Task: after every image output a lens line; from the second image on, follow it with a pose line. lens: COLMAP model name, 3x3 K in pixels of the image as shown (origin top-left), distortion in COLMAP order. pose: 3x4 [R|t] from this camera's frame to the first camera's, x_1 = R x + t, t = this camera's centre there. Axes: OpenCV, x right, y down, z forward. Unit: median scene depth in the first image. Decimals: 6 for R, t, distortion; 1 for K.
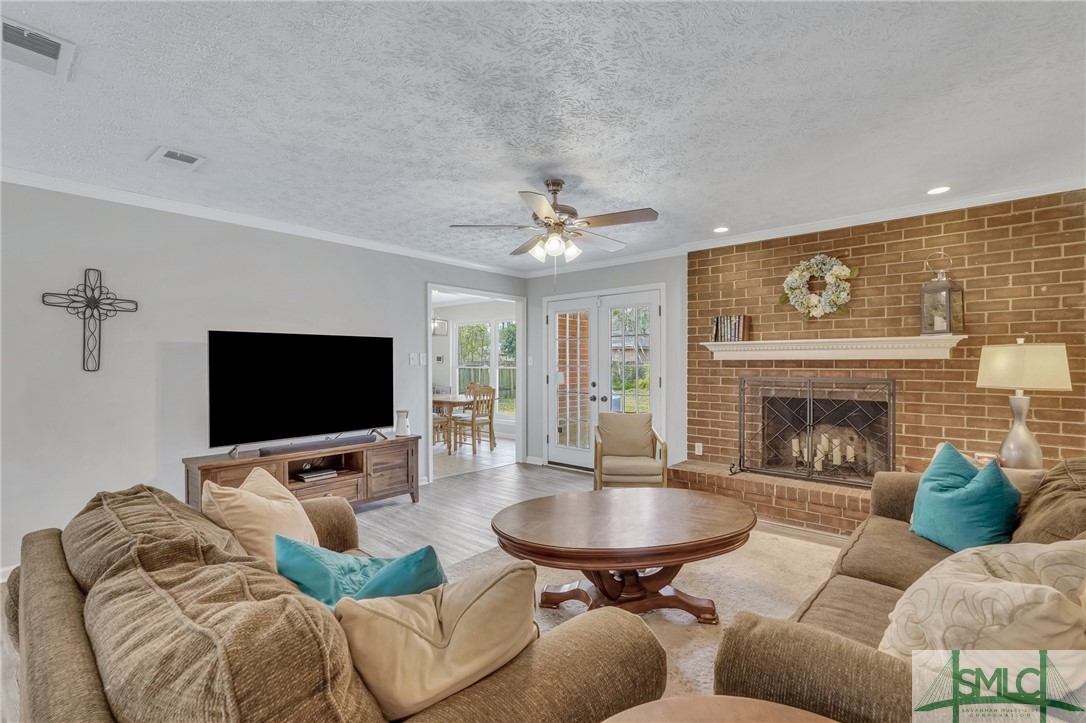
lens RADIAL K [[483.5, 0, 543.5], [0, 483.5, 360.0], [0, 0, 1]] dist [-0.005854, 0.002321]
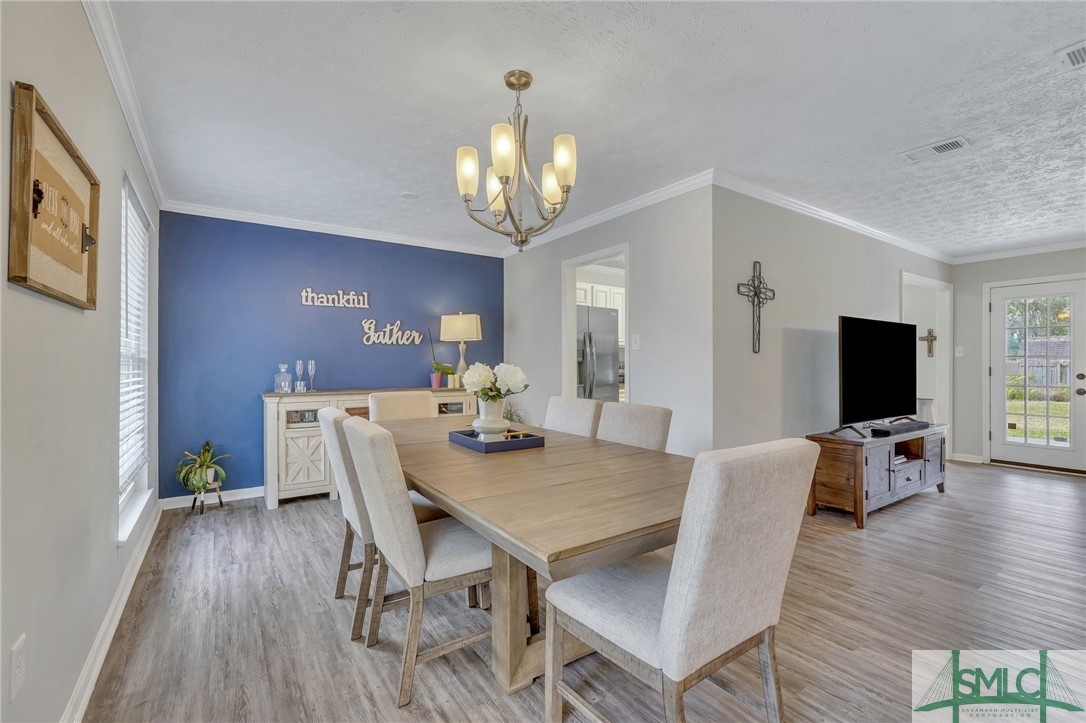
lens RADIAL K [[483.5, 0, 543.2], [0, 483.5, 364.7], [0, 0, 1]] dist [-0.005854, 0.002321]
pose [[0.969550, 0.004423, -0.244855, -0.931548], [-0.002613, 0.999967, 0.007718, 0.035051], [0.244881, -0.006843, 0.969529, -0.167103]]
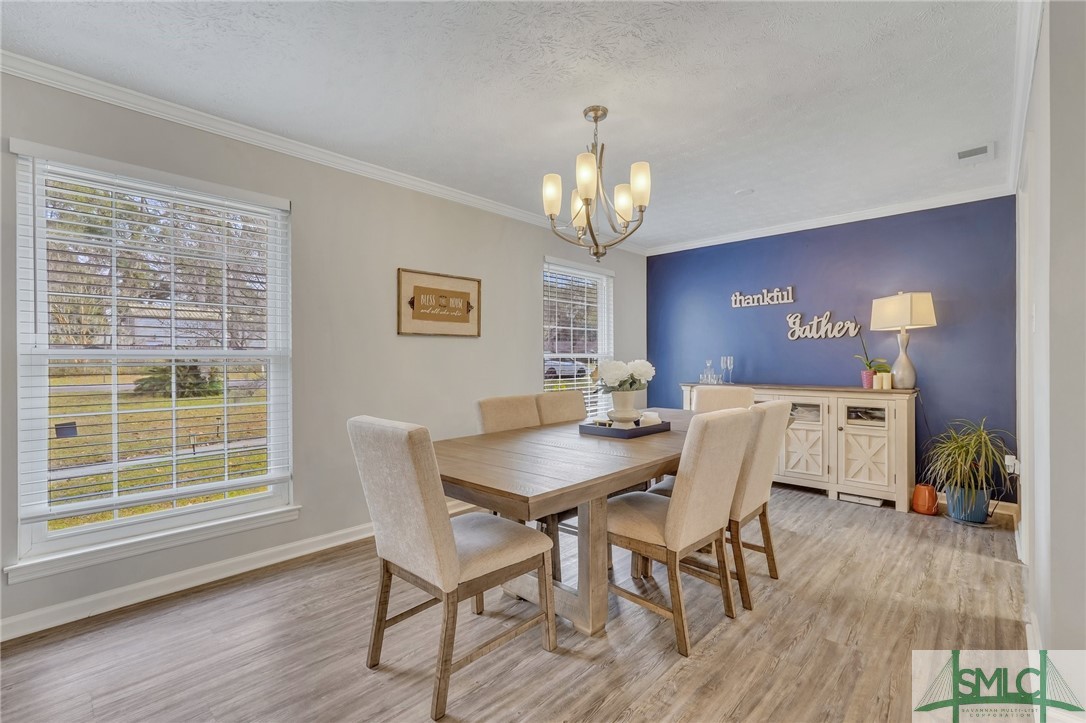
lens RADIAL K [[483.5, 0, 540.7], [0, 483.5, 366.1], [0, 0, 1]] dist [-0.005854, 0.002321]
pose [[-0.038307, 0.017395, -0.999115, -0.433592], [0.010621, 0.999799, 0.016999, 0.033179], [0.999210, -0.009960, -0.038484, 0.335416]]
